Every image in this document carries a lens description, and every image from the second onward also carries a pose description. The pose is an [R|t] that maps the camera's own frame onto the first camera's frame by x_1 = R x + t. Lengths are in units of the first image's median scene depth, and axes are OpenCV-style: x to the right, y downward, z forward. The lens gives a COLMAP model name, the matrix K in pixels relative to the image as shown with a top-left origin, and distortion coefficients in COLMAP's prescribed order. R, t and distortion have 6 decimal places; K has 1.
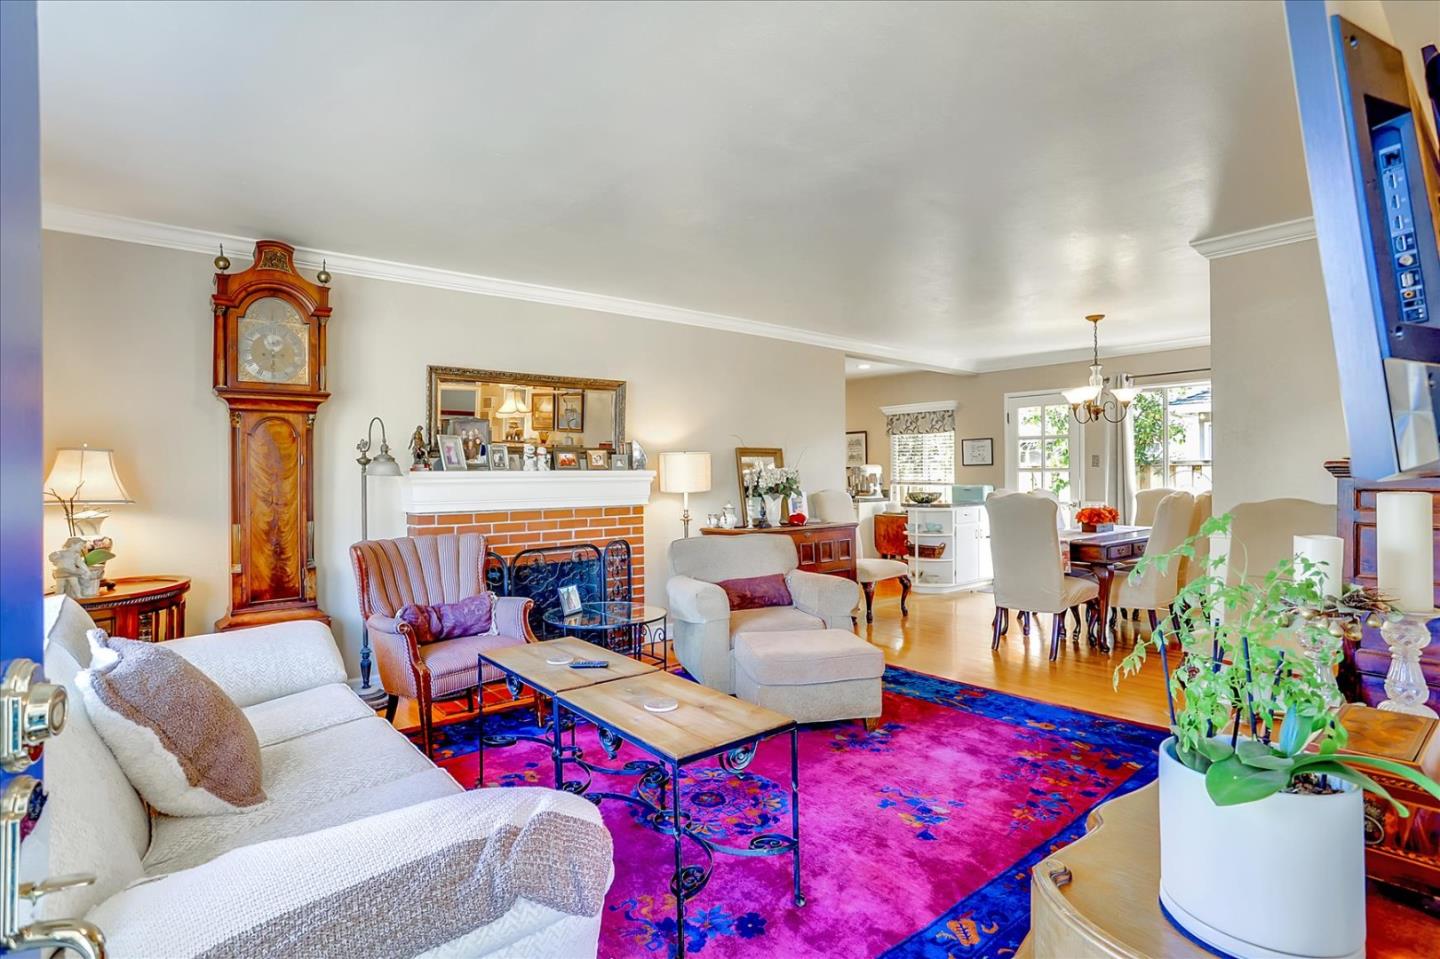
lens RADIAL K [[717.5, 0, 724.9], [0, 717.5, 472.2], [0, 0, 1]] dist [-0.017311, 0.004897]
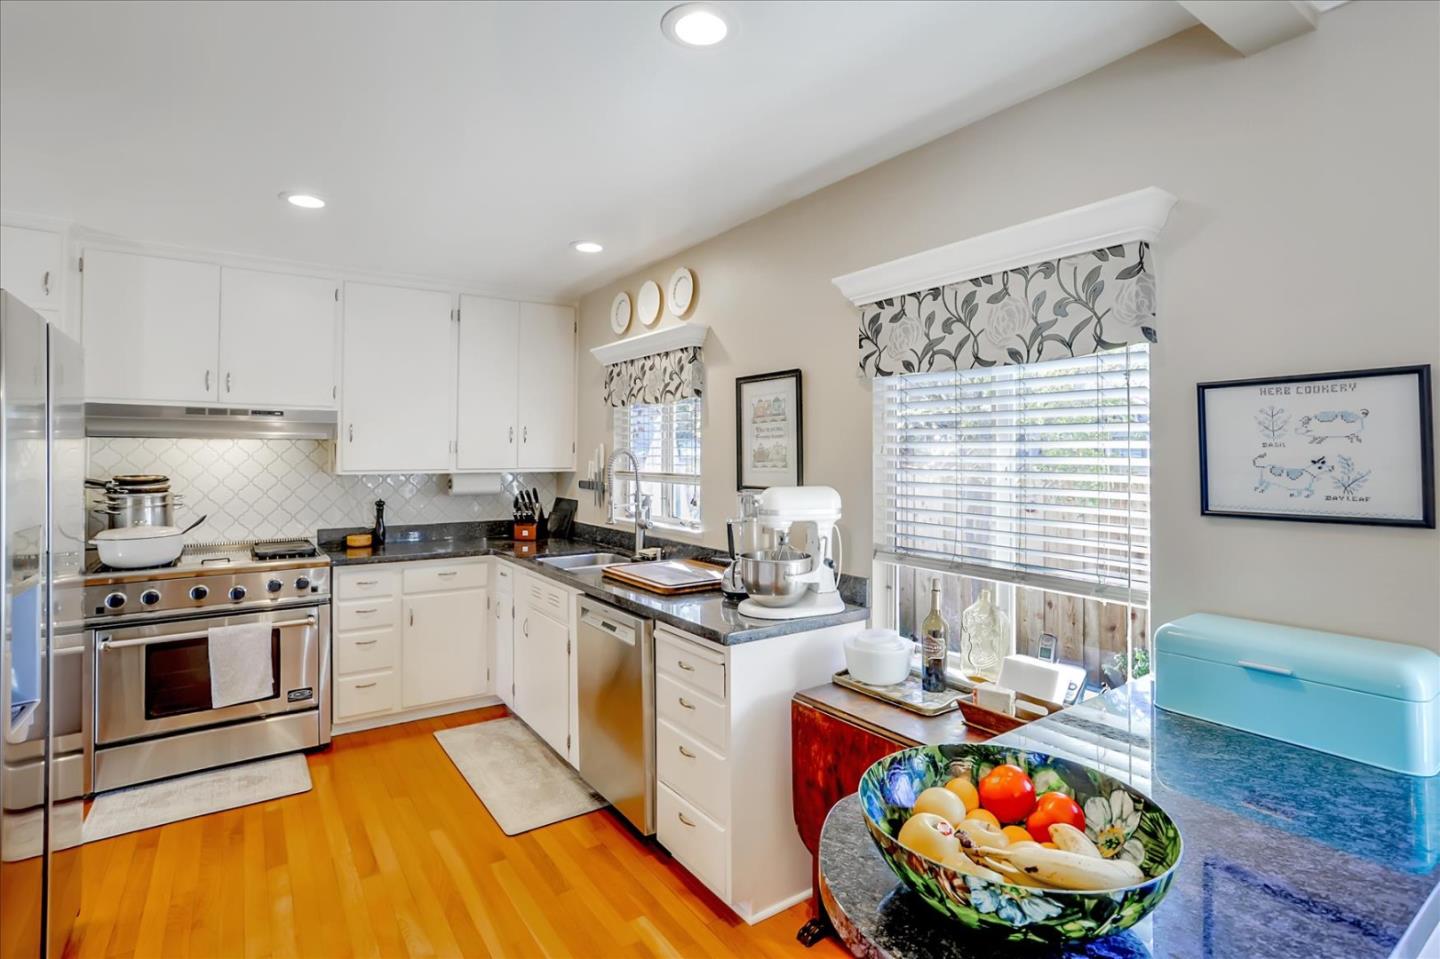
lens RADIAL K [[717.5, 0, 714.5], [0, 717.5, 433.3], [0, 0, 1]] dist [-0.017311, 0.004897]
pose [[0.995927, 0.003449, -0.090095, 0.203209], [-0.006138, 0.999543, -0.029593, -0.023674], [0.089952, 0.030025, 0.995493, 0.749526]]
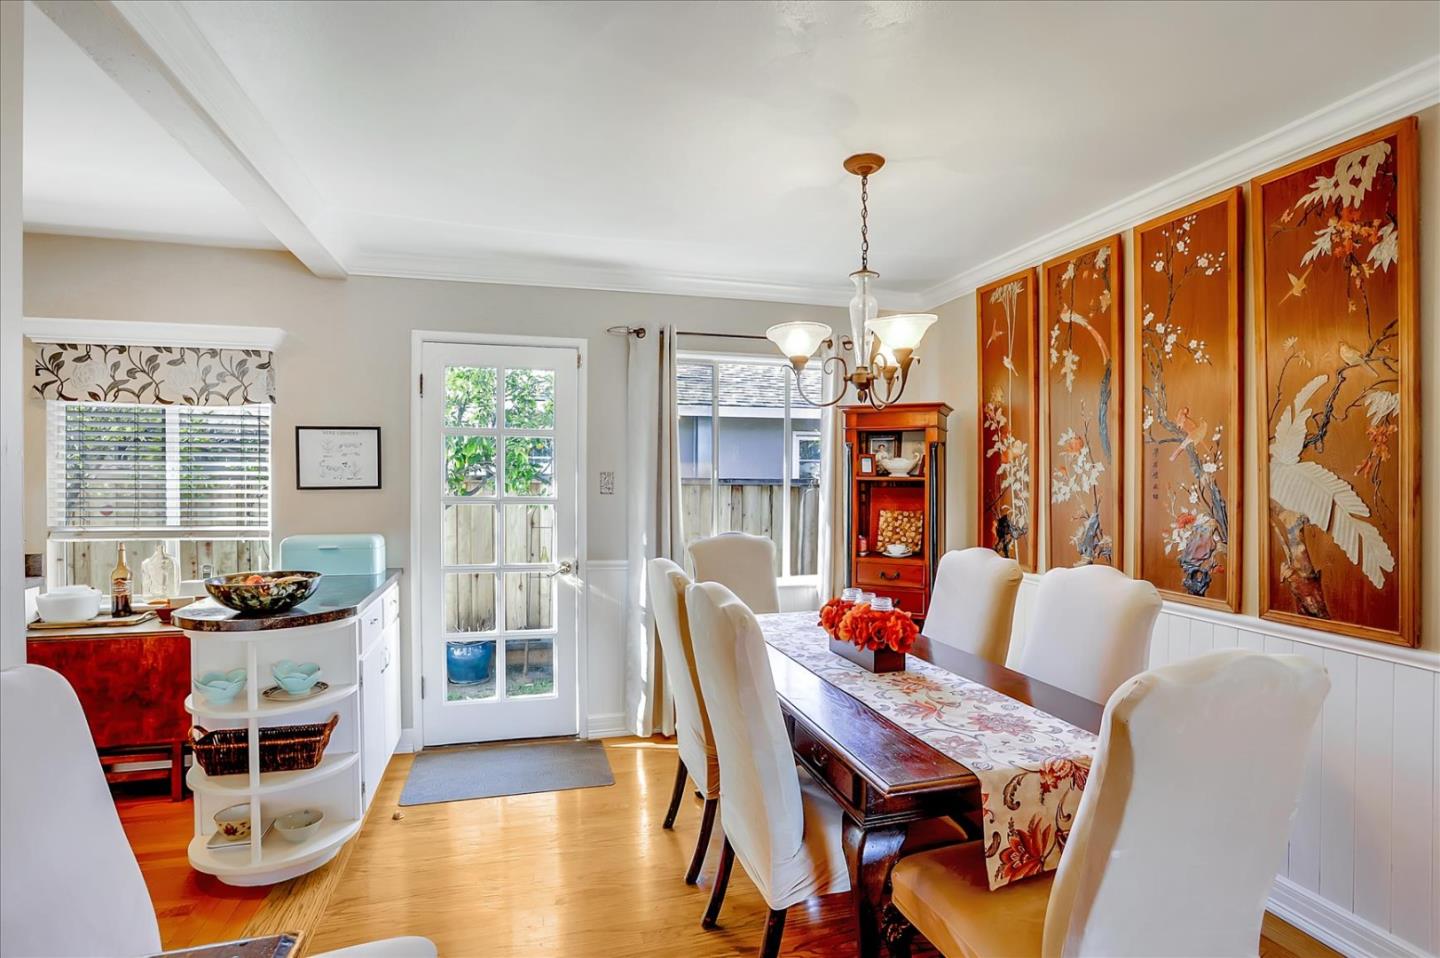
lens RADIAL K [[717.5, 0, 718.6], [0, 717.5, 484.7], [0, 0, 1]] dist [-0.017311, 0.004897]
pose [[0.420190, -0.008778, 0.907394, 0.053555], [-0.005303, 0.999912, 0.012129, -0.016894], [-0.907421, -0.009908, 0.420106, 0.570420]]
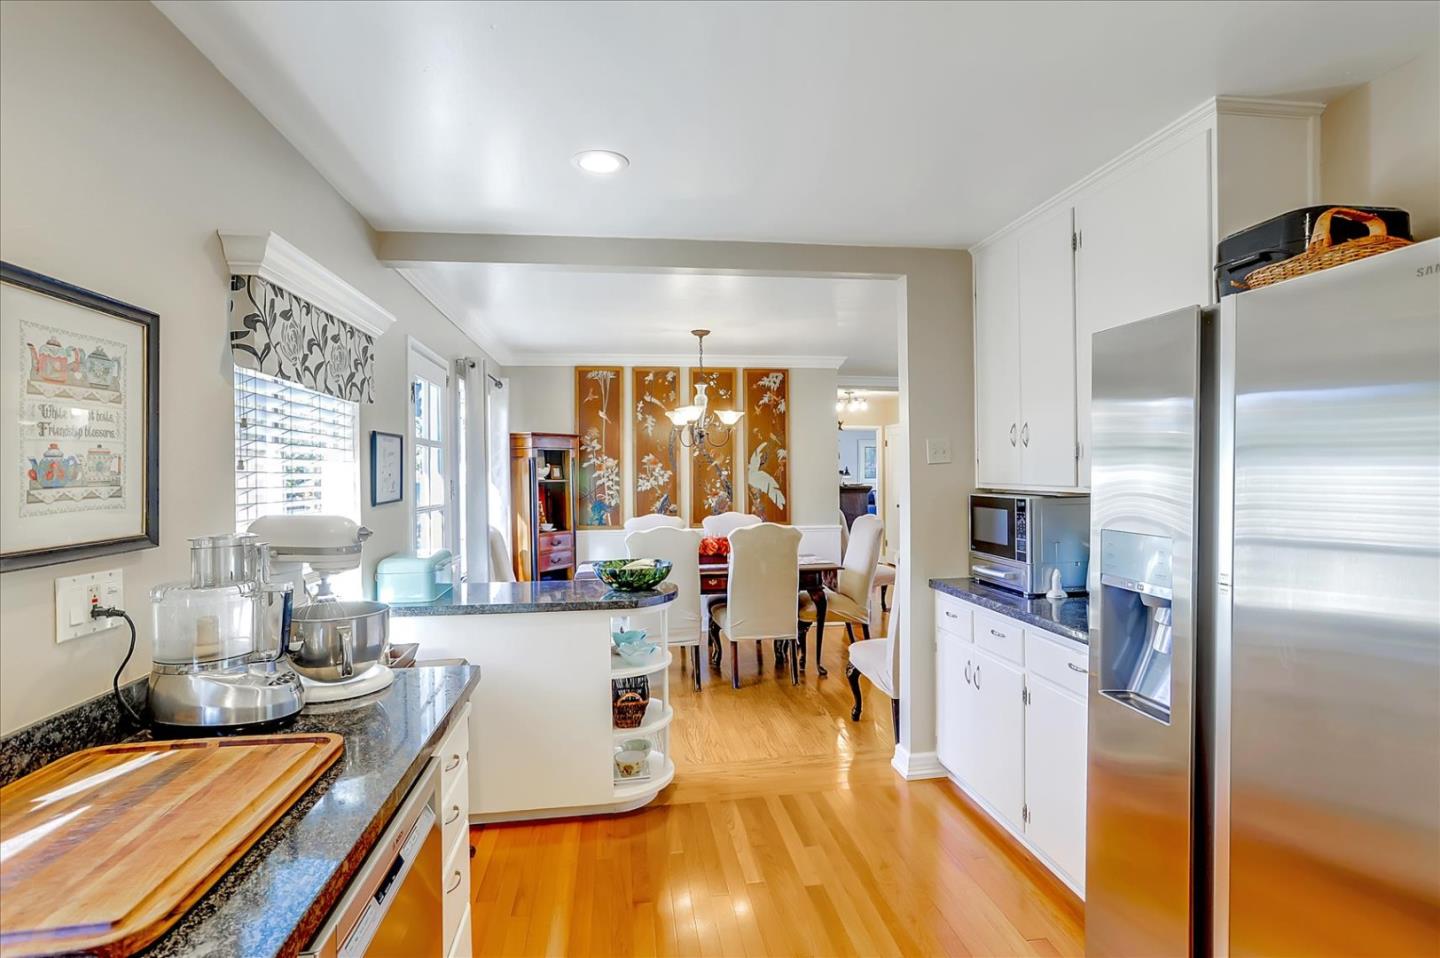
lens RADIAL K [[717.5, 0, 711.5], [0, 717.5, 476.9], [0, 0, 1]] dist [-0.017311, 0.004897]
pose [[-0.840512, 0.007199, 0.541746, 0.005256], [0.012447, 0.999904, 0.006024, -0.021831], [-0.541650, 0.011806, -0.840521, 1.140711]]
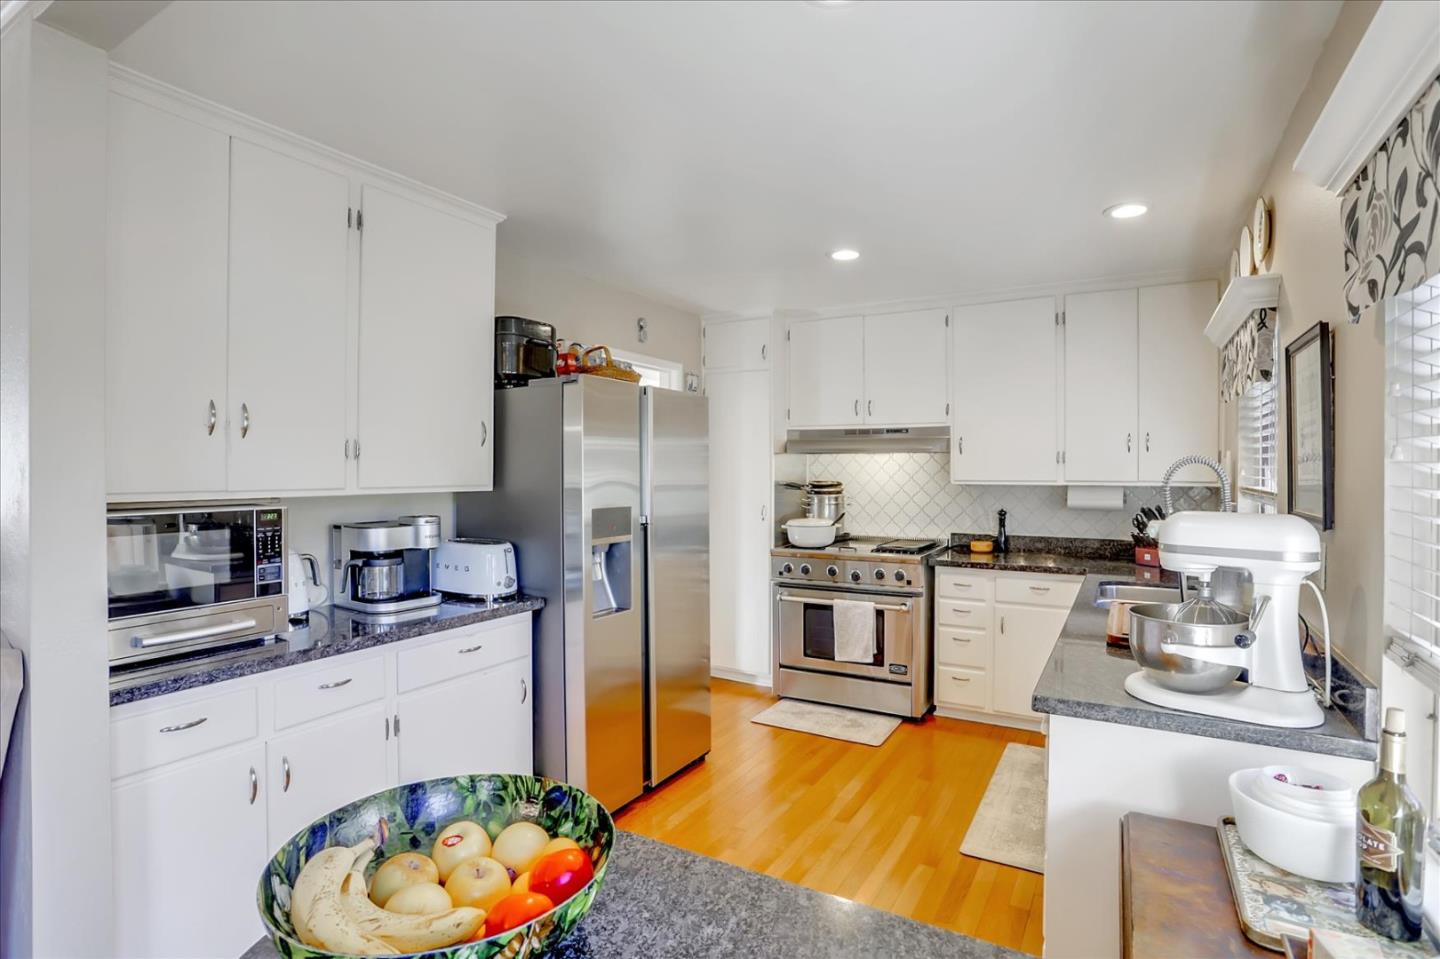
lens RADIAL K [[717.5, 0, 730.6], [0, 717.5, 476.2], [0, 0, 1]] dist [-0.017311, 0.004897]
pose [[0.357019, 0.016880, -0.933945, 0.331670], [-0.001636, 0.999846, 0.017445, -0.023338], [0.934096, -0.004700, 0.356992, 0.853461]]
